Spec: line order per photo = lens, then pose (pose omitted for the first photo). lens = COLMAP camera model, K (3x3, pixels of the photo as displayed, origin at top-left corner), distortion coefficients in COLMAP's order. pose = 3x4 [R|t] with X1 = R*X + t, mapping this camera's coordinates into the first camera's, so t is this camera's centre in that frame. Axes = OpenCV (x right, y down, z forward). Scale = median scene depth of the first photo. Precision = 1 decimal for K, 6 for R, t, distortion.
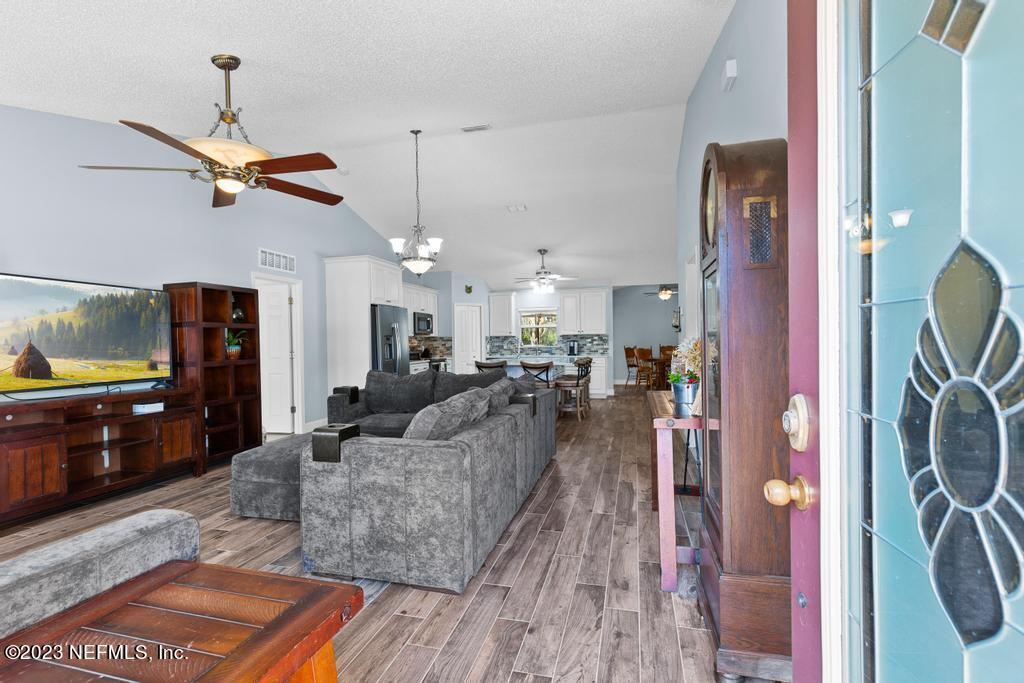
lens RADIAL K [[460.0, 0, 506.6], [0, 460.0, 347.1], [0, 0, 1]] dist [0.004265, -0.000043]
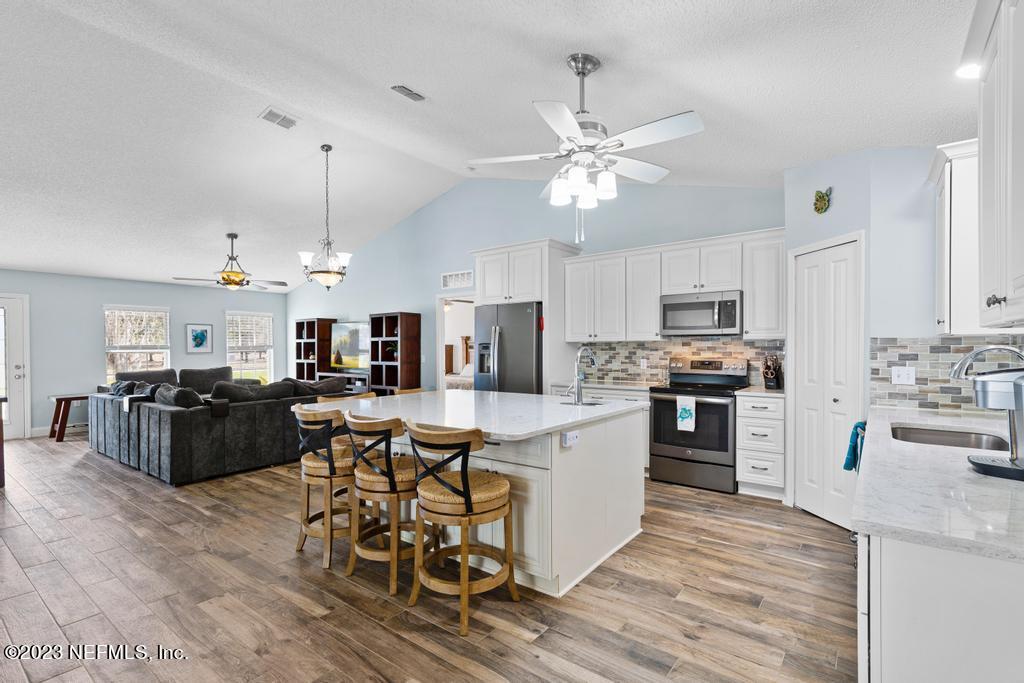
lens RADIAL K [[460.0, 0, 506.6], [0, 460.0, 347.1], [0, 0, 1]] dist [0.004265, -0.000043]
pose [[-0.367175, 0.013775, -0.930050, 0.317210], [-0.004646, 0.999851, 0.016643, -0.021280], [0.930140, 0.010432, -0.367056, 0.893017]]
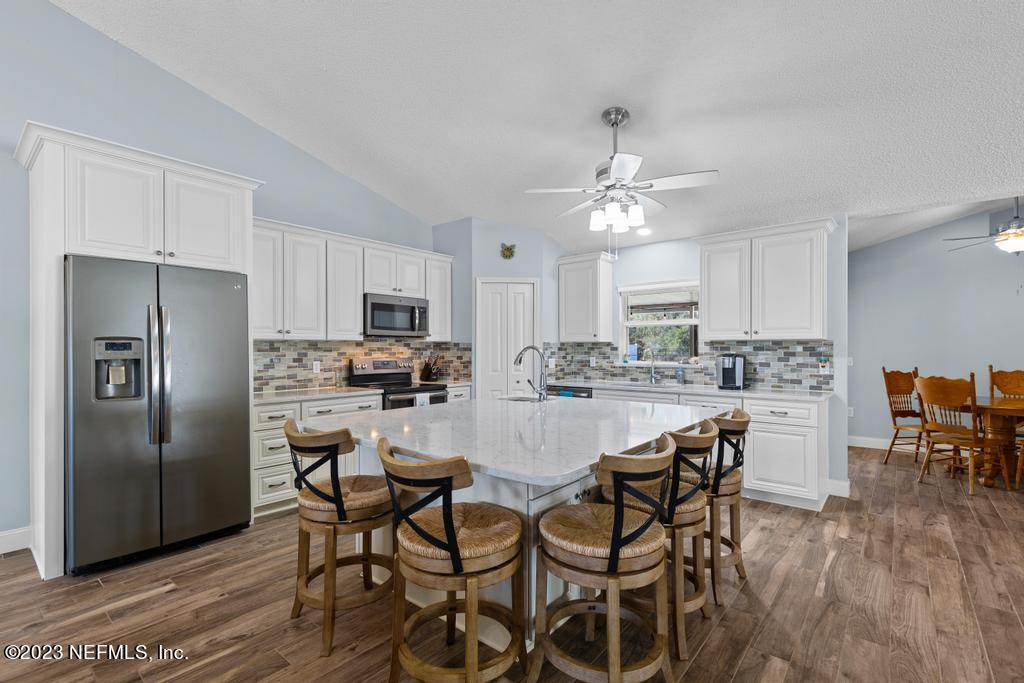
lens RADIAL K [[460.0, 0, 506.6], [0, 460.0, 347.1], [0, 0, 1]] dist [0.004265, -0.000043]
pose [[0.909086, 0.013349, -0.416394, 0.130458], [-0.018180, 0.999806, -0.007638, -0.013620], [0.416211, 0.014514, 0.909152, 0.522341]]
